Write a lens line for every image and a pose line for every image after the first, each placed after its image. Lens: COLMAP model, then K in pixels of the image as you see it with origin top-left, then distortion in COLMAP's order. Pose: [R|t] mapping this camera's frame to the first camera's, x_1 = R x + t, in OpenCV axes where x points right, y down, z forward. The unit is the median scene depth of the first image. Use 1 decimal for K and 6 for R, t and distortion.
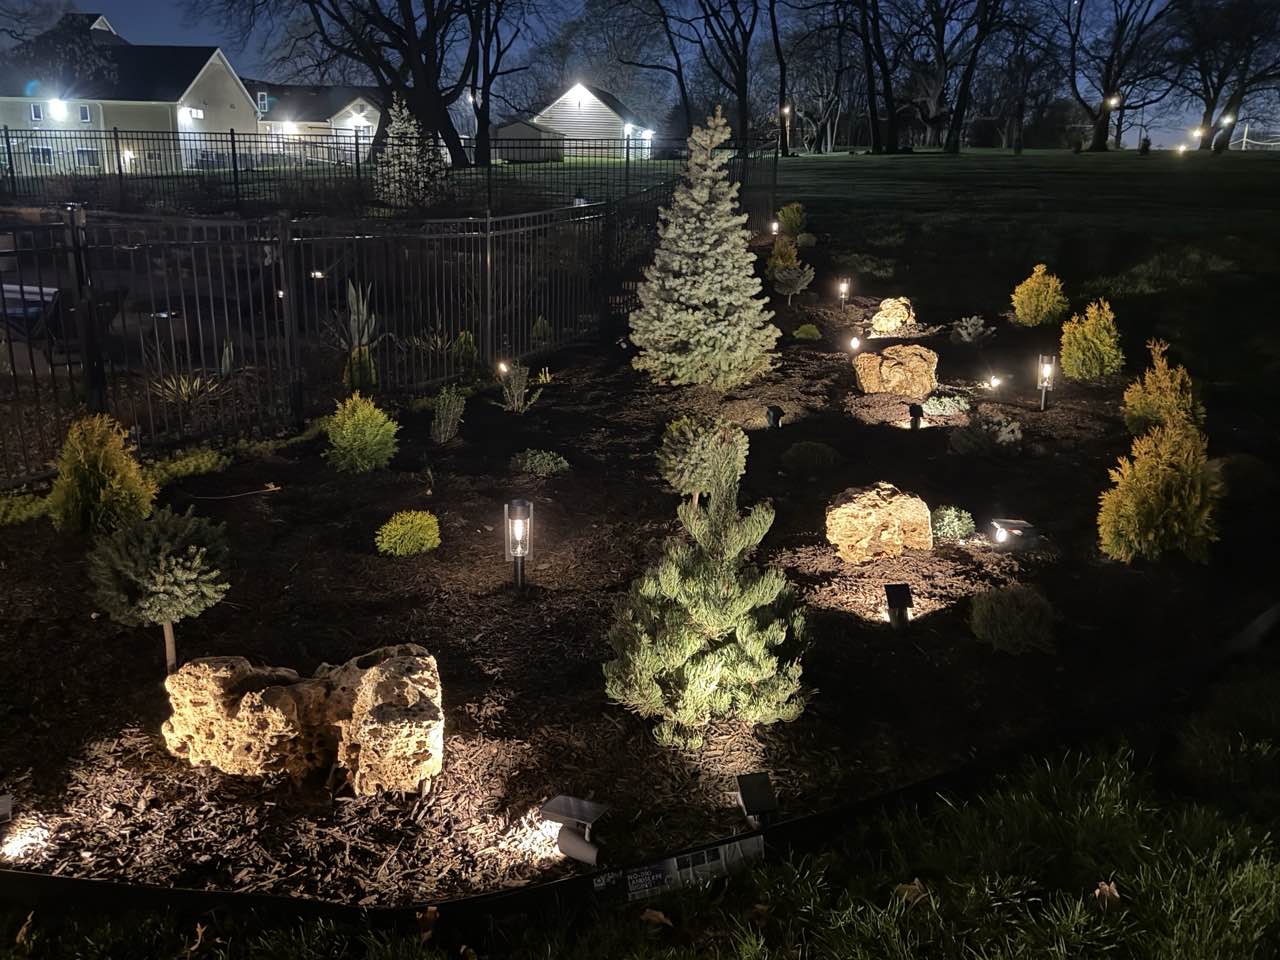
lens RADIAL K [[1010.4, 0, 638.0], [0, 1010.4, 474.3], [0, 0, 1]] dist [-0.004760, -0.012362]
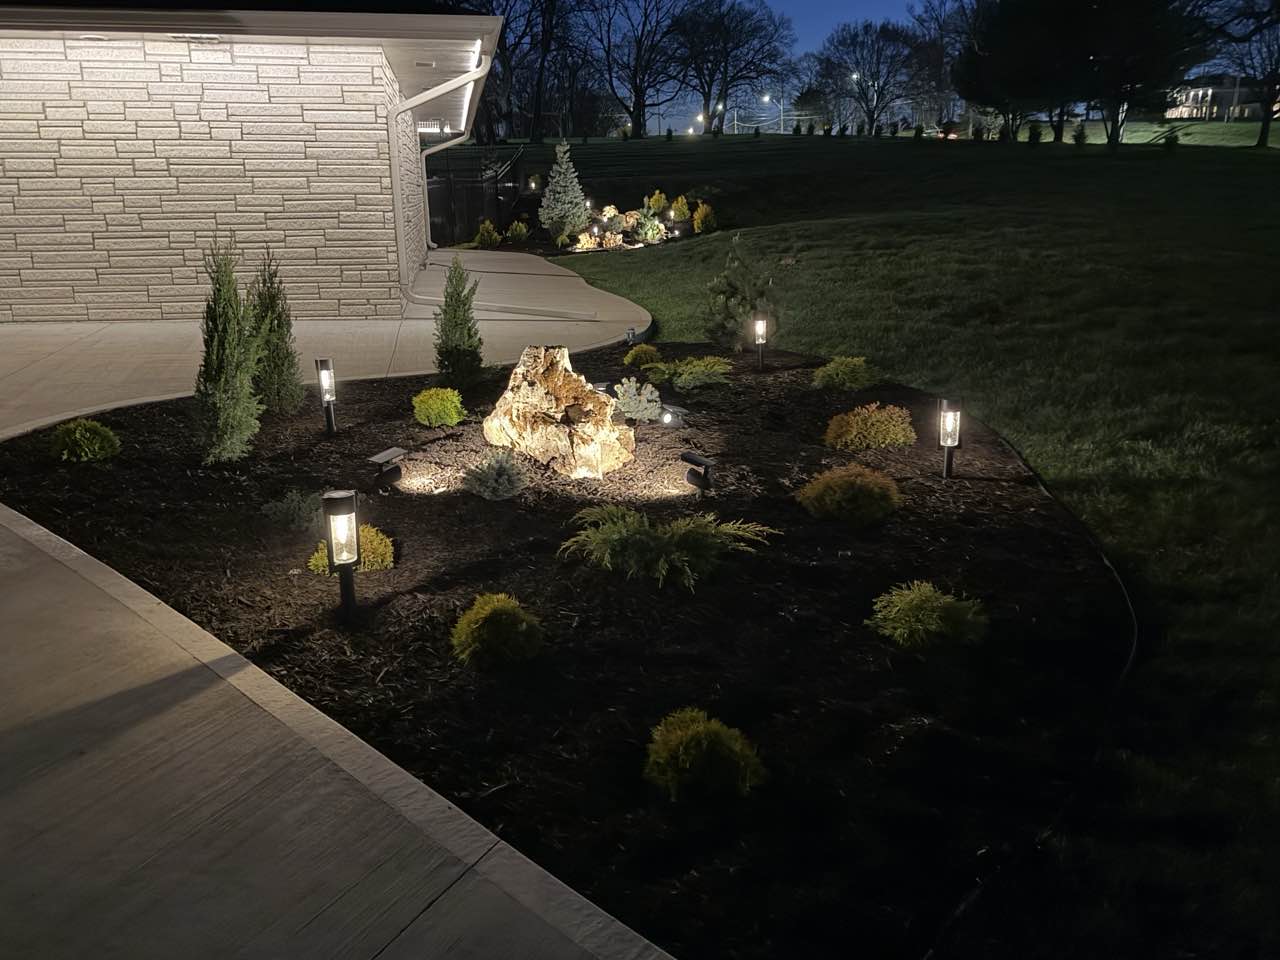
lens RADIAL K [[1010.4, 0, 638.1], [0, 1010.4, 482.9], [0, 0, 1]] dist [-0.004760, -0.012362]
pose [[0.910107, -0.157658, 0.383210, -0.081298], [0.151218, 0.987378, 0.047084, 0.044384], [-0.385796, 0.015097, 0.922460, -0.147166]]
